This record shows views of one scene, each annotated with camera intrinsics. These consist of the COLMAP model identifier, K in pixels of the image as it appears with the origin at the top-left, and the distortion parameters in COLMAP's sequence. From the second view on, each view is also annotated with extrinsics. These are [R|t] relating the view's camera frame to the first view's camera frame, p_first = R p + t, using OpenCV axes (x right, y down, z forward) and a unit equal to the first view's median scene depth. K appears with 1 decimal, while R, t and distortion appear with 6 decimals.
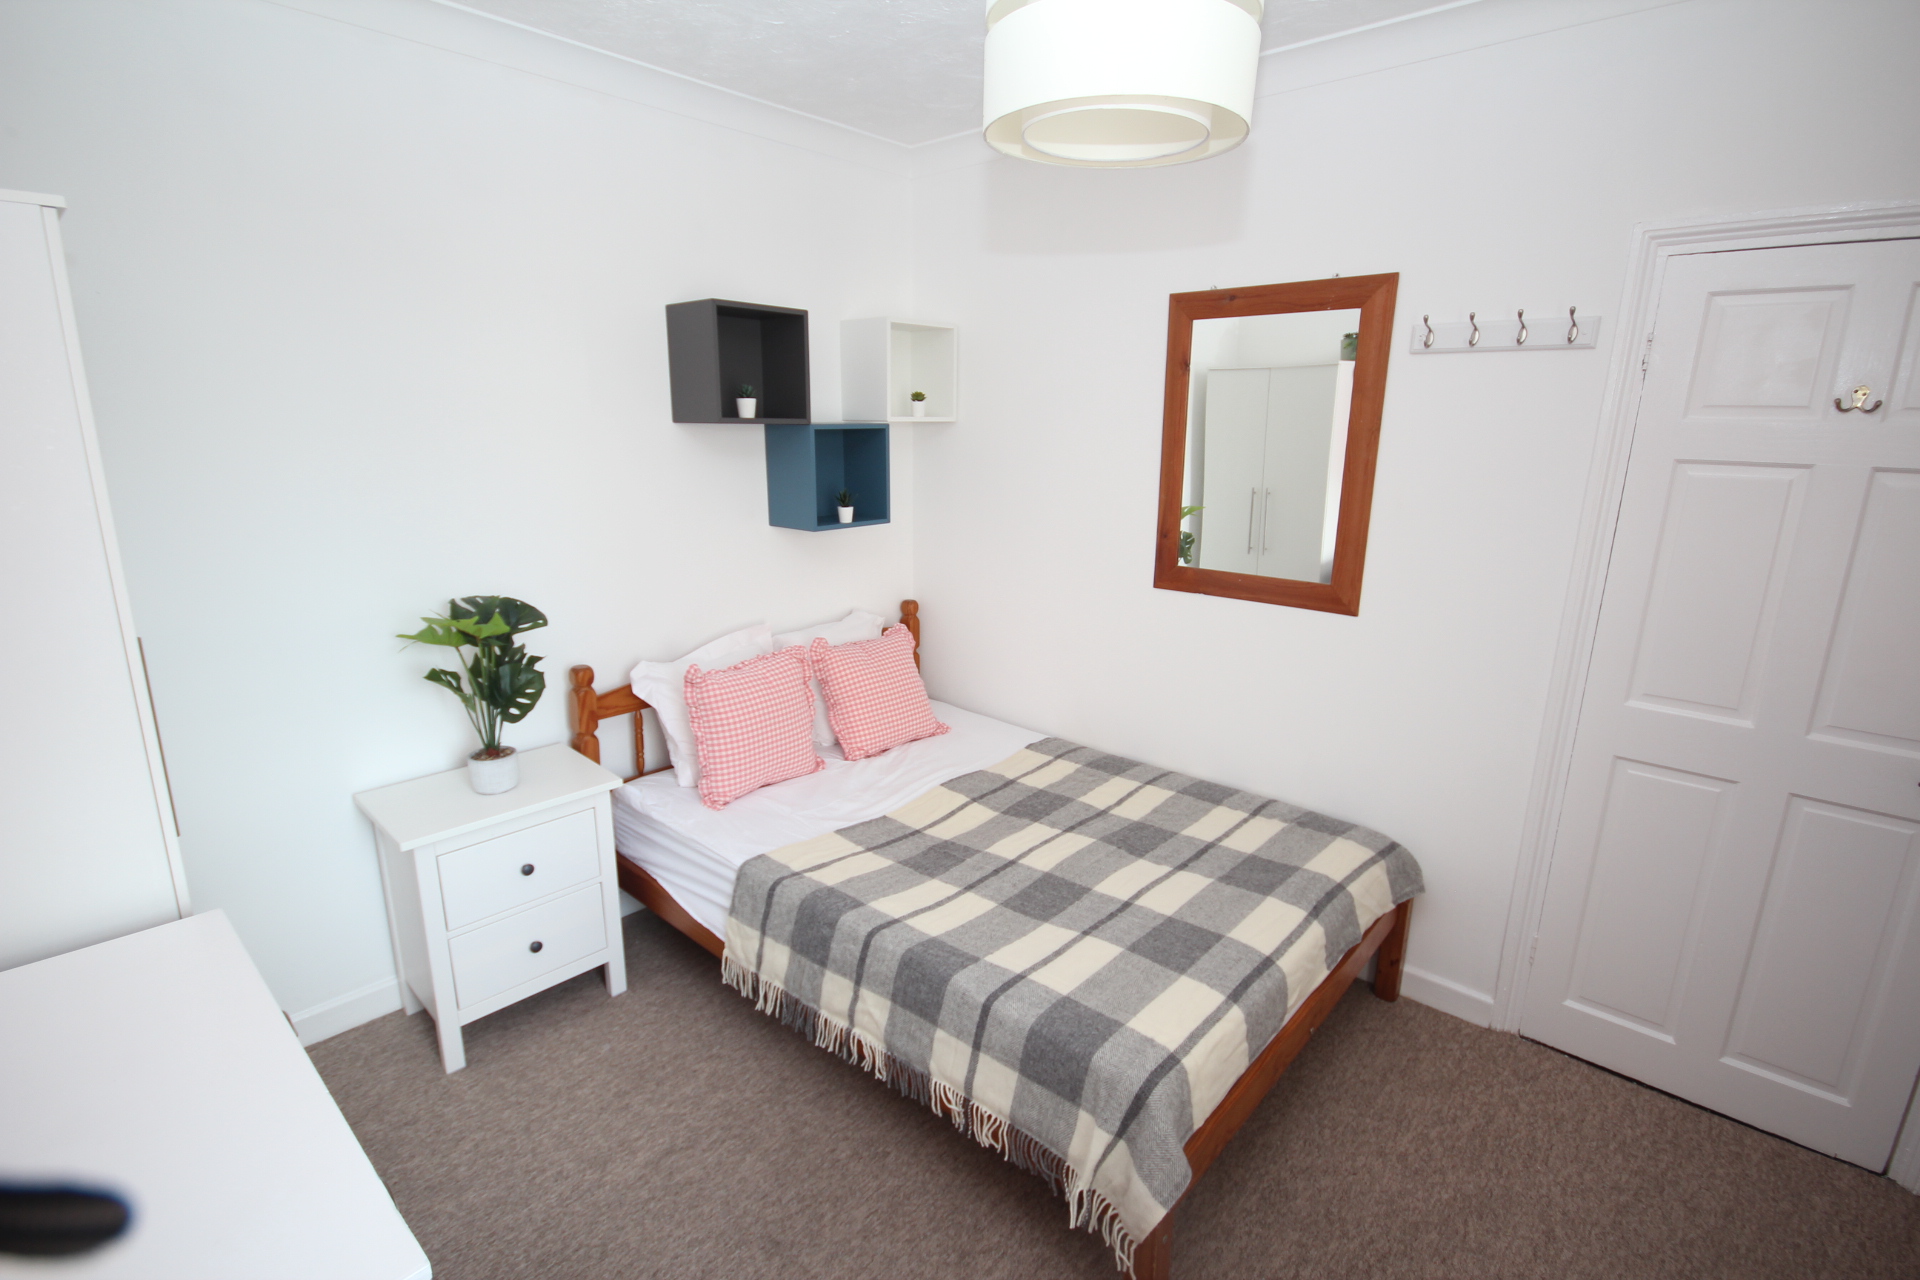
lens RADIAL K [[917.7, 0, 972.9], [0, 917.7, 638.7], [0, 0, 1]] dist [-0.011598, -0.000202]
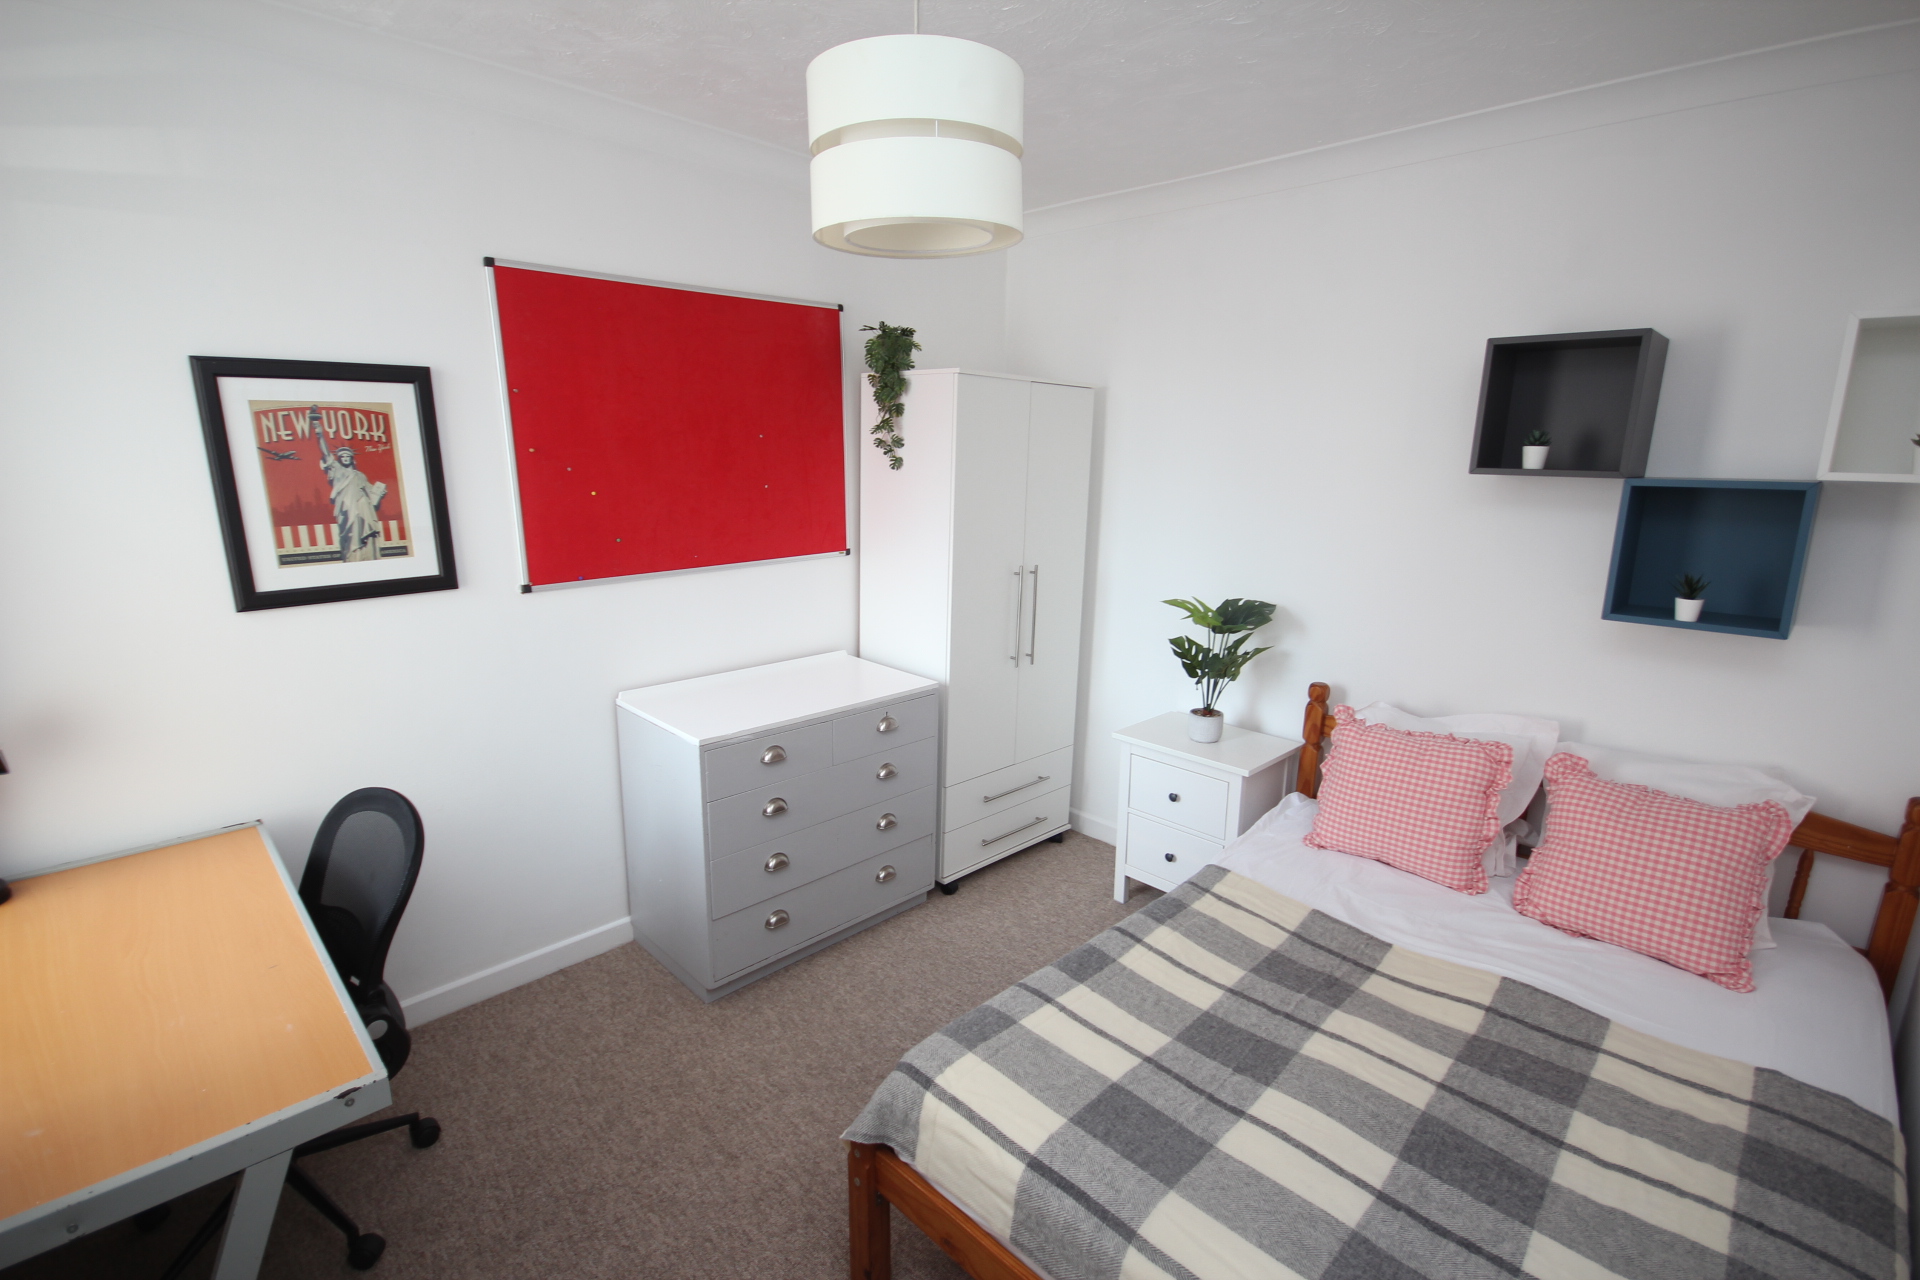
lens RADIAL K [[877.1, 0, 929.4], [0, 877.1, 643.3], [0, 0, 1]] dist [-0.000633, -0.000070]
pose [[-0.091783, 0.203004, -0.974867, 0.684038], [-0.239552, 0.945747, 0.219494, -0.144203], [0.966536, 0.253677, -0.038173, 0.575015]]
